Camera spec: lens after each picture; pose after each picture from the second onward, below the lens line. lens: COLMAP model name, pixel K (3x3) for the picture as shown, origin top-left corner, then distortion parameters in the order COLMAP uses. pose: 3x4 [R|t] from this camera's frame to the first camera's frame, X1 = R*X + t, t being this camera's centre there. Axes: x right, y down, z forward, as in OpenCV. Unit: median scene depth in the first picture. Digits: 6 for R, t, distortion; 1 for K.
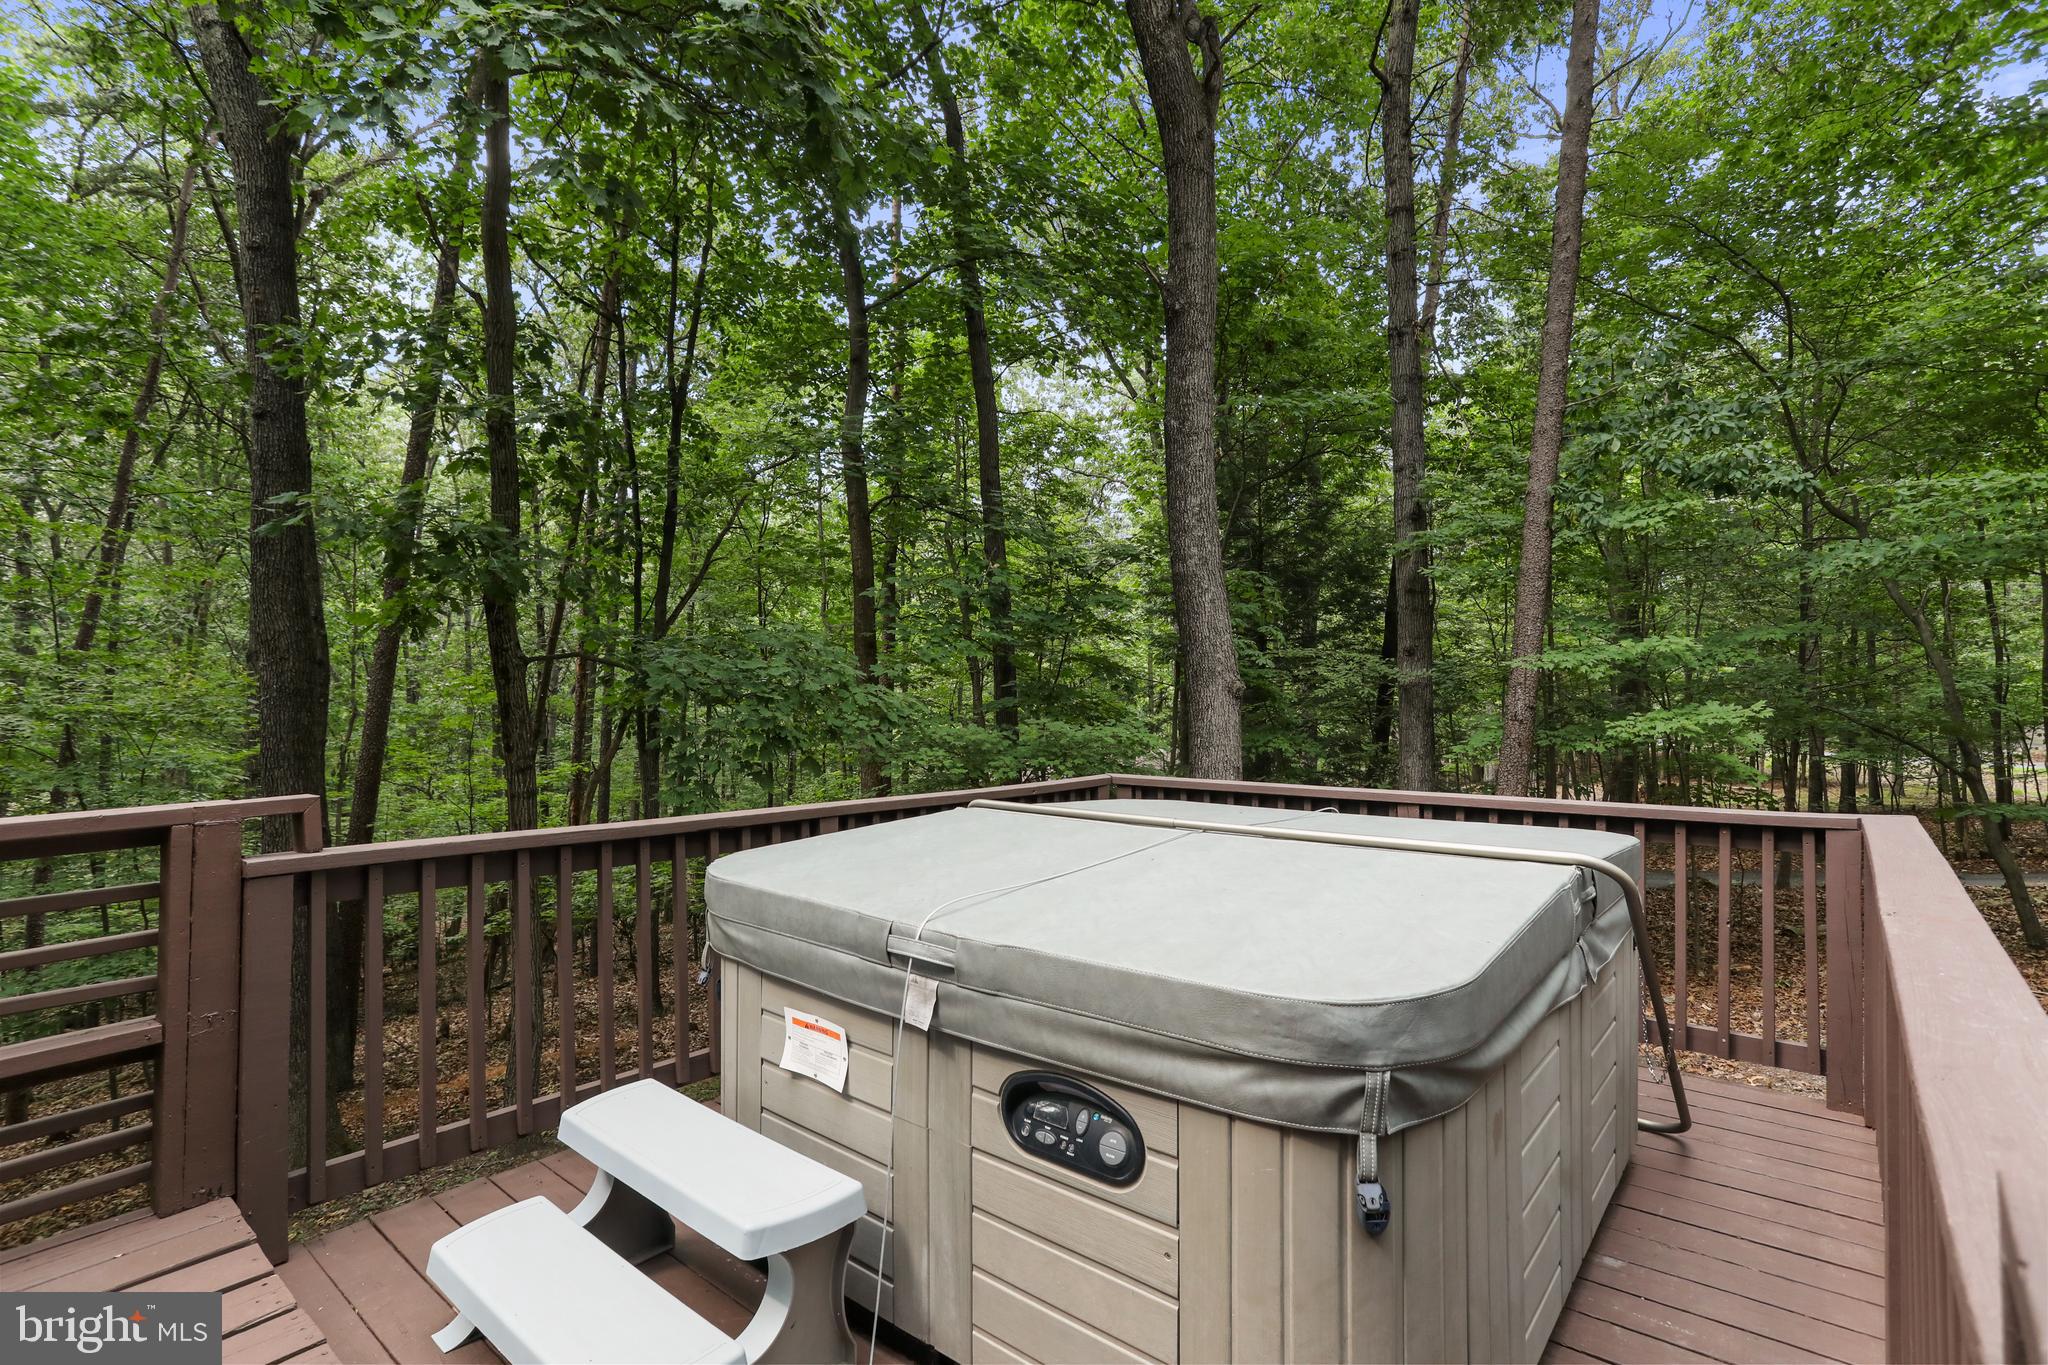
lens RADIAL K [[967.7, 0, 1024.0], [0, 967.7, 682.5], [0, 0, 1]] dist [-0.004370, -0.000451]
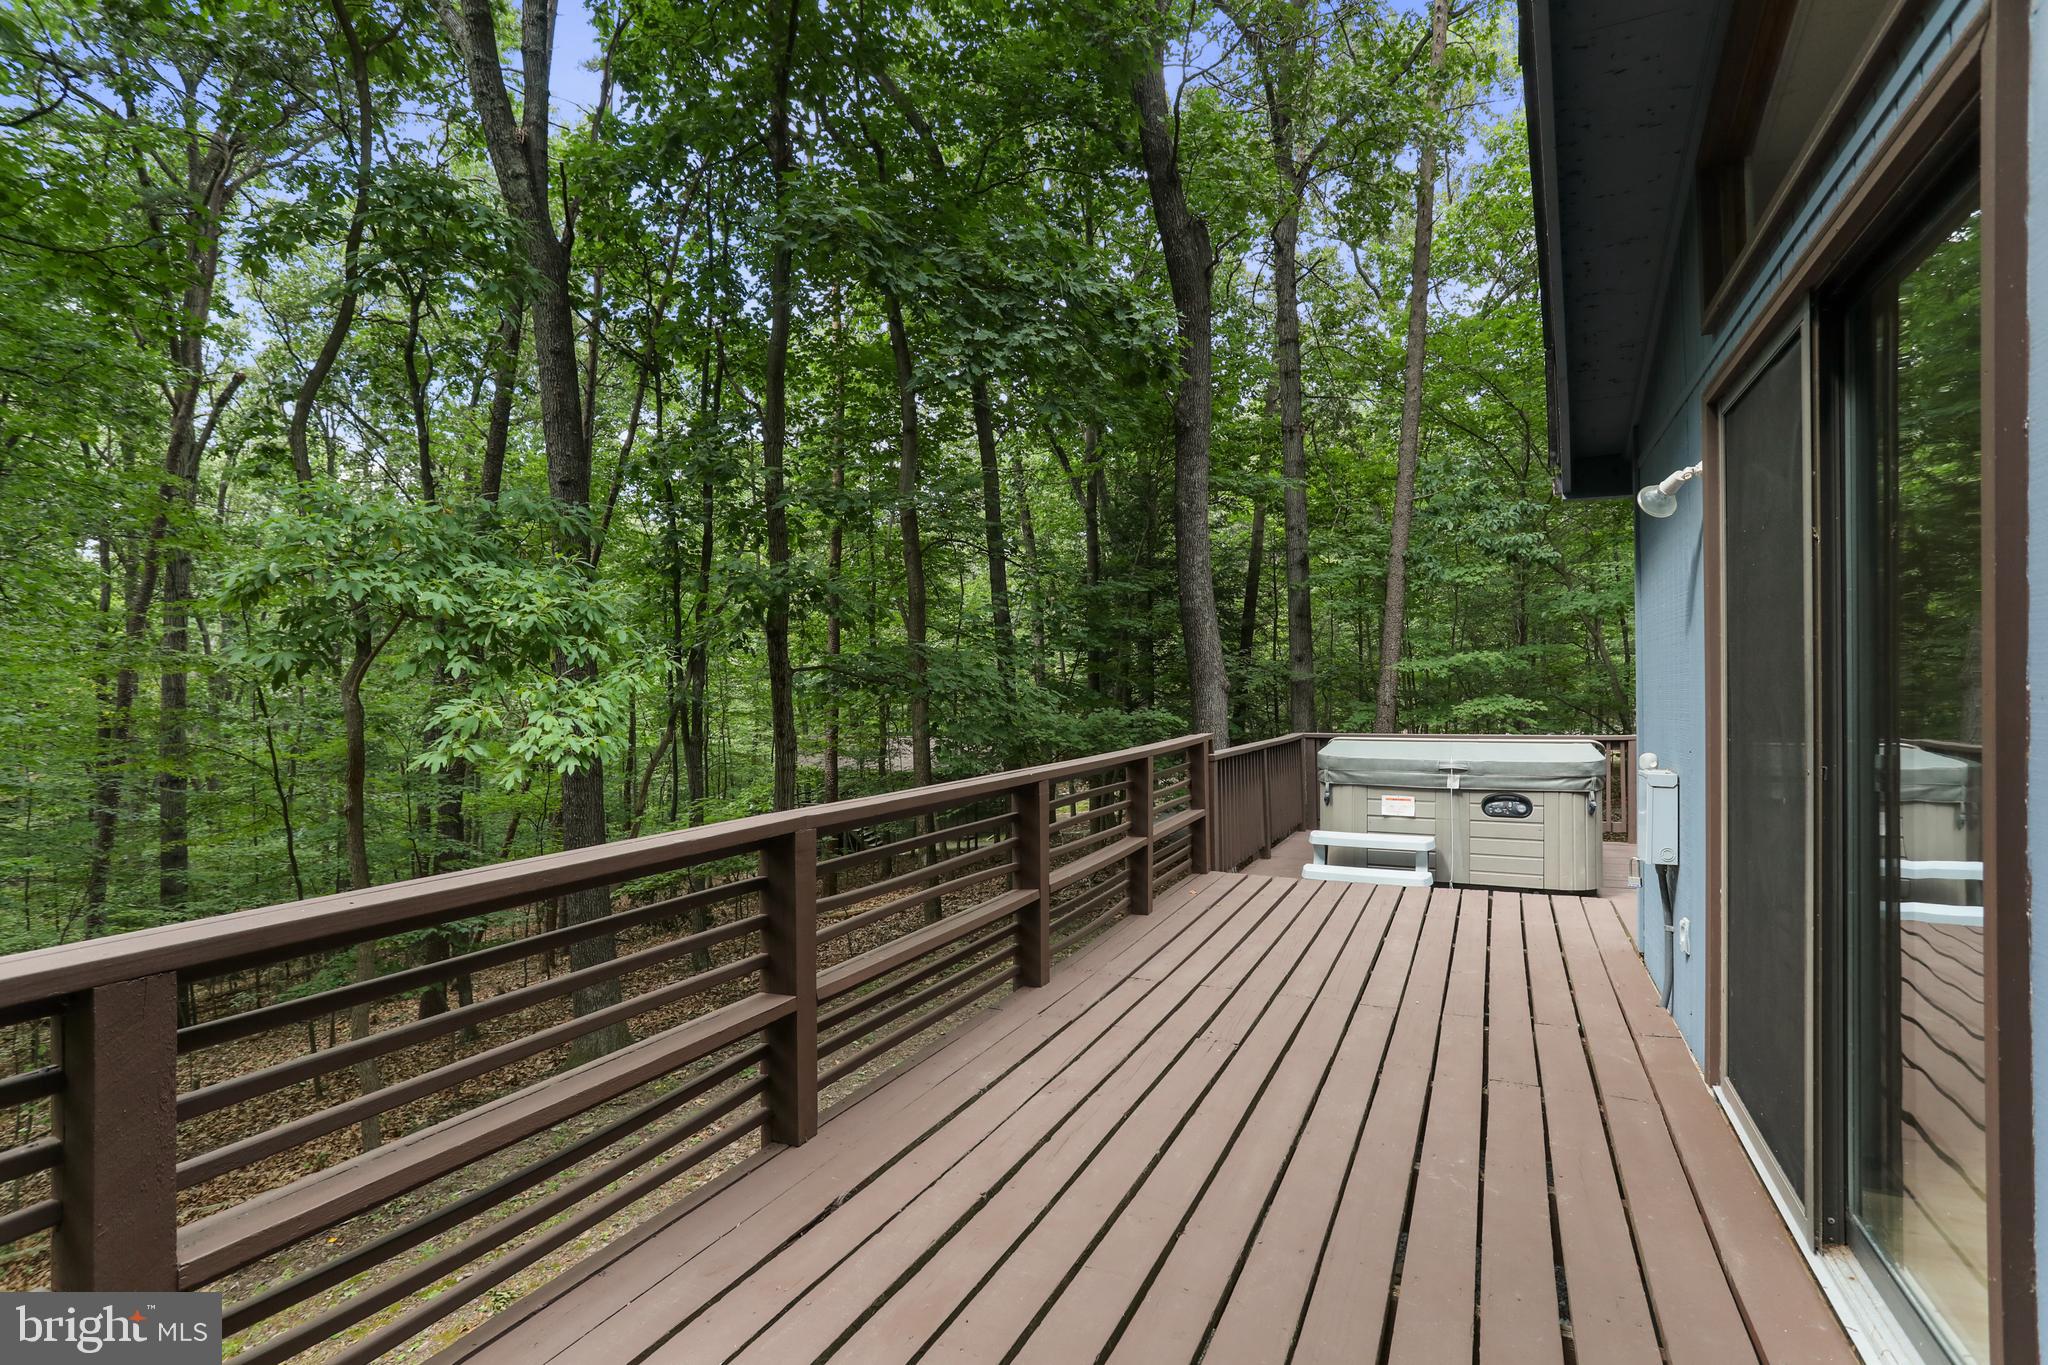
lens RADIAL K [[967.7, 0, 1024.0], [0, 967.7, 682.5], [0, 0, 1]] dist [-0.004370, -0.000451]
pose [[0.970655, -0.010518, 0.240247, -2.508376], [0.008823, 0.999928, 0.008127, -0.079238], [-0.240315, -0.005769, 0.970678, -2.091003]]
